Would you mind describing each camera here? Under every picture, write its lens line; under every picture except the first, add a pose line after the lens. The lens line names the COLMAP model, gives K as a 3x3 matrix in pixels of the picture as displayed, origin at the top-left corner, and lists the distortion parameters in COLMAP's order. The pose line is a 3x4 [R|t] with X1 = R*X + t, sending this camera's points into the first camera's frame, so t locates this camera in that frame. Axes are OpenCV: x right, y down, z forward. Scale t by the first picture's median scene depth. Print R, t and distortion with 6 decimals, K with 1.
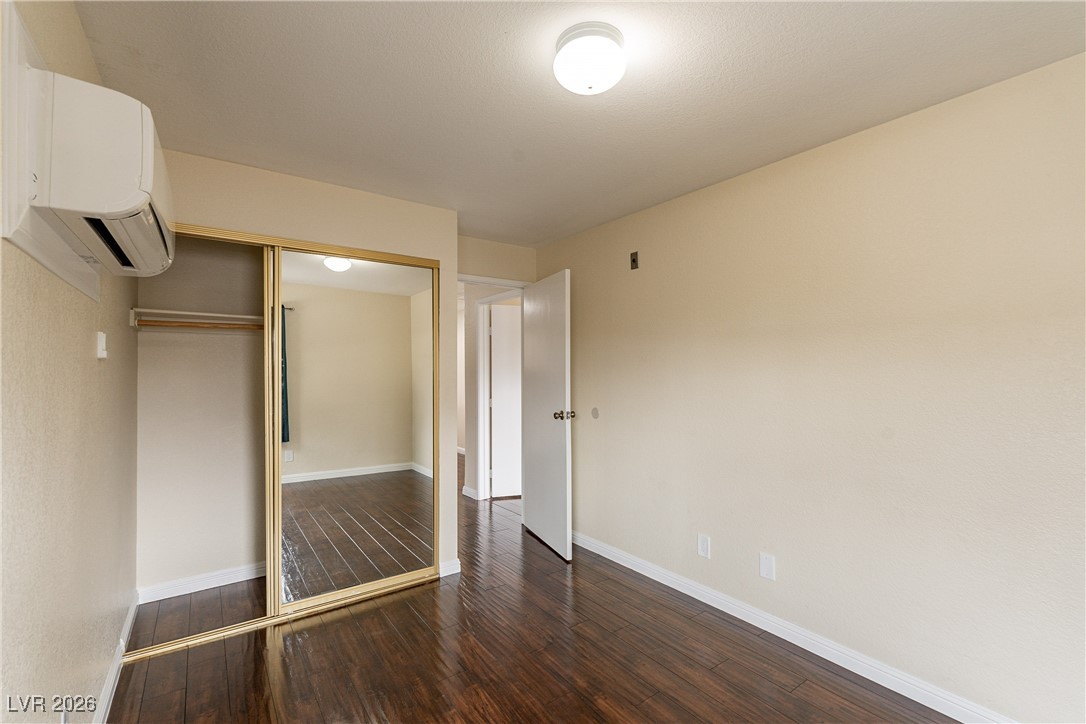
lens RADIAL K [[475.0, 0, 540.7], [0, 475.0, 364.7], [0, 0, 1]] dist [-0.001431, -0.000252]
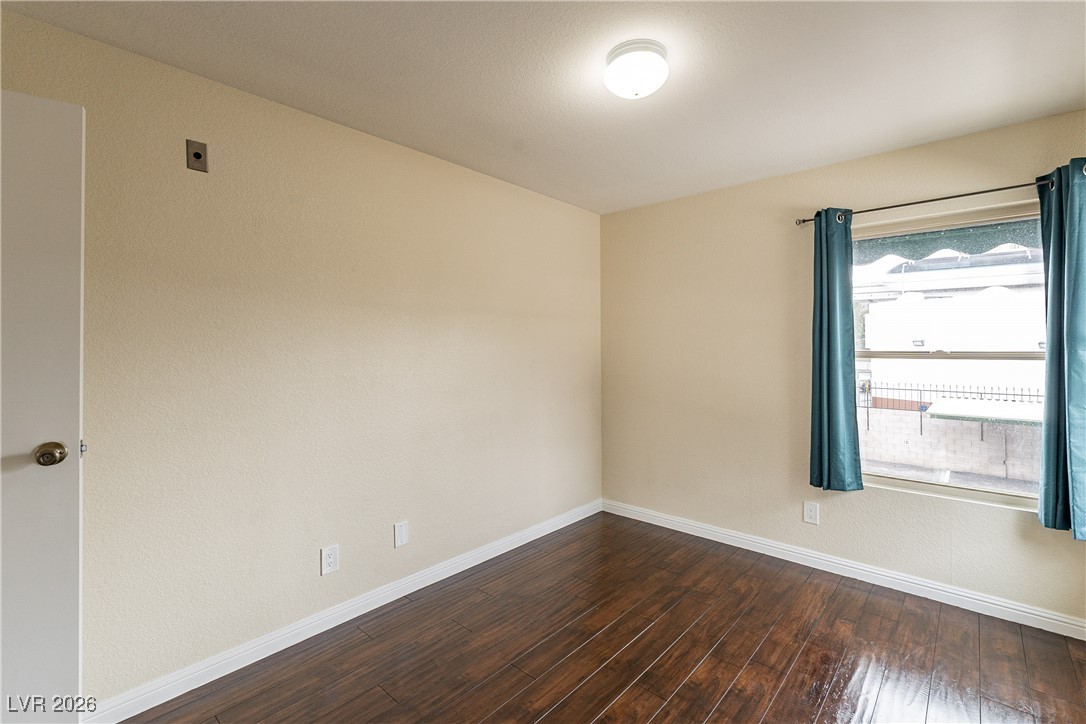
lens RADIAL K [[494.3, 0, 536.9], [0, 494.3, 334.9], [0, 0, 1]] dist [0.000331, 0.000006]
pose [[-0.213407, 0.019580, 0.976767, -0.708149], [-0.001229, 0.999793, -0.020310, 0.019842], [-0.976963, -0.005535, -0.213338, 1.053506]]
